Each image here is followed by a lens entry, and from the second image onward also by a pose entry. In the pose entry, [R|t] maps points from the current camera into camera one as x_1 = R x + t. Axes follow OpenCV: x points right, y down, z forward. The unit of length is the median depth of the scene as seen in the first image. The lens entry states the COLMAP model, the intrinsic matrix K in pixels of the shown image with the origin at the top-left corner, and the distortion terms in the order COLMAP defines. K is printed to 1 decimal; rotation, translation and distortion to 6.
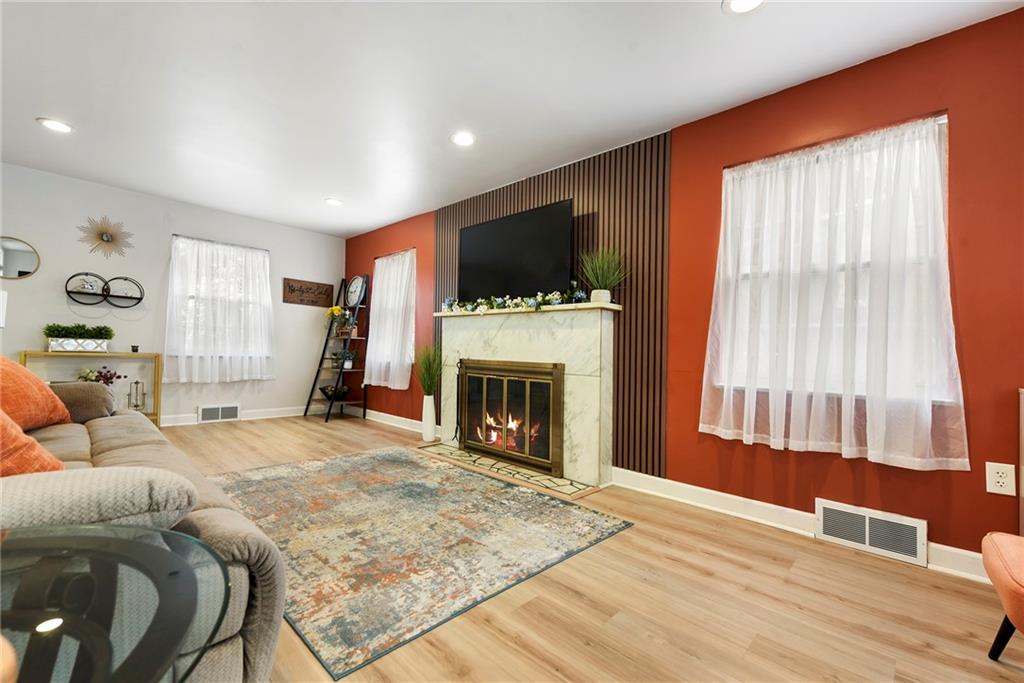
lens RADIAL K [[422.7, 0, 512.9], [0, 422.7, 355.1], [0, 0, 1]] dist [0.005523, -0.003080]
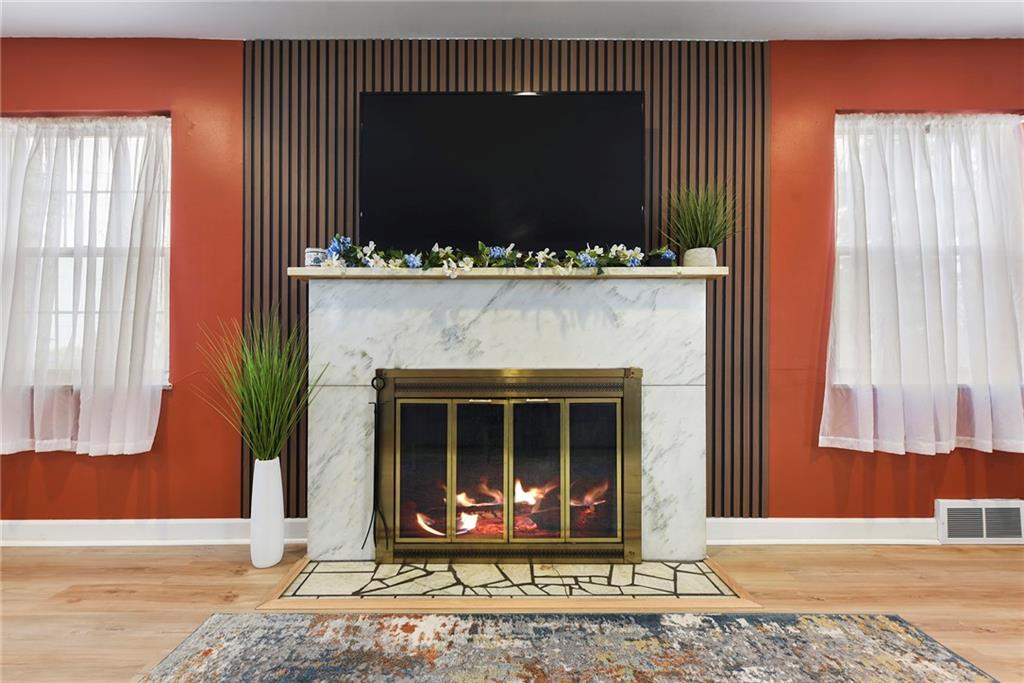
lens RADIAL K [[422.7, 0, 498.1], [0, 422.7, 353.8], [0, 0, 1]] dist [0.005523, -0.003080]
pose [[0.731598, -0.029603, 0.681093, -0.427589], [0.030226, 0.999483, 0.010973, -0.012676], [-0.681066, 0.012559, 0.732114, 0.700824]]
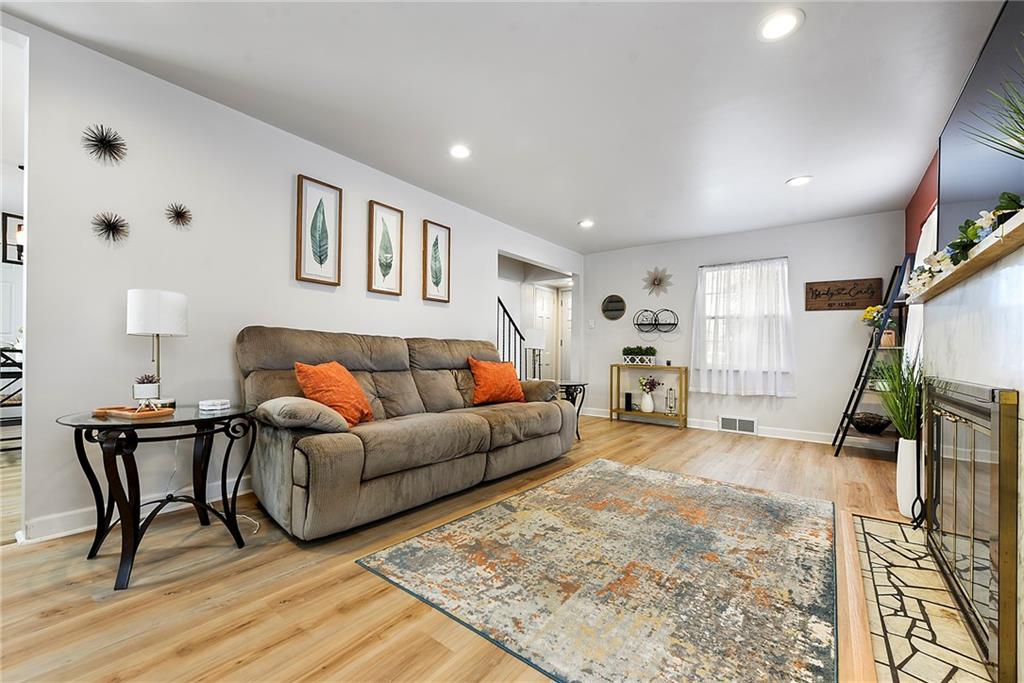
lens RADIAL K [[422.7, 0, 511.8], [0, 422.7, 355.7], [0, 0, 1]] dist [0.005523, -0.003080]
pose [[0.100403, -0.025315, -0.994625, 0.452750], [-0.023755, 0.999330, -0.027833, 0.013674], [0.994663, 0.026422, 0.099735, 0.520176]]
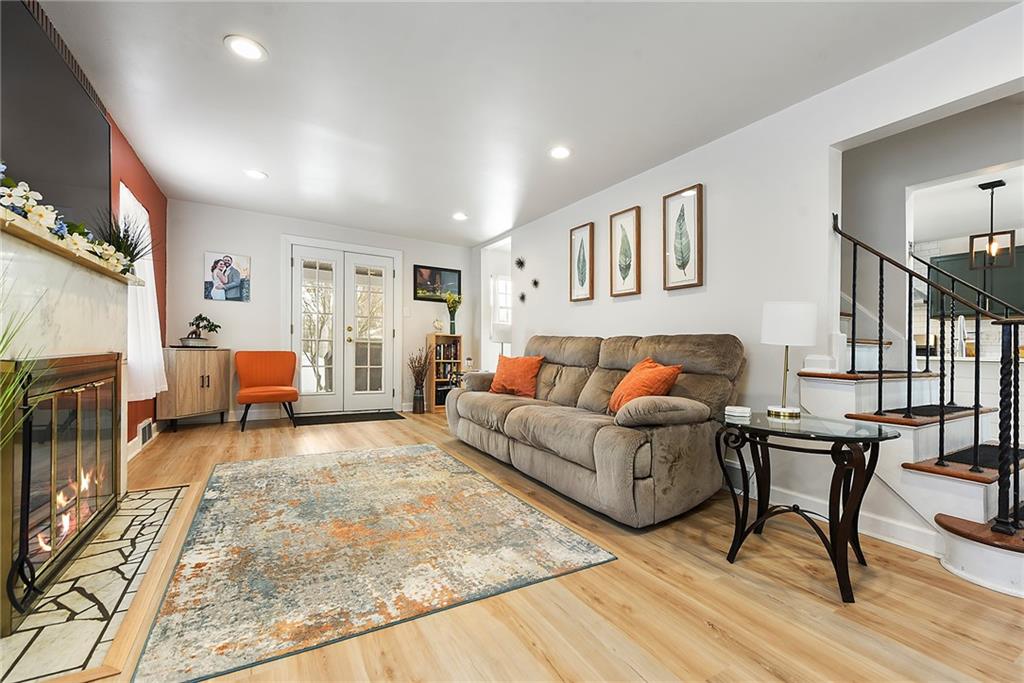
lens RADIAL K [[422.7, 0, 505.2], [0, 422.7, 341.8], [0, 0, 1]] dist [0.005523, -0.003080]
pose [[-0.952060, -0.052387, 0.301393, -0.719712], [-0.054319, 0.998522, 0.001973, -0.028159], [-0.301051, -0.014493, -0.953498, 1.497415]]
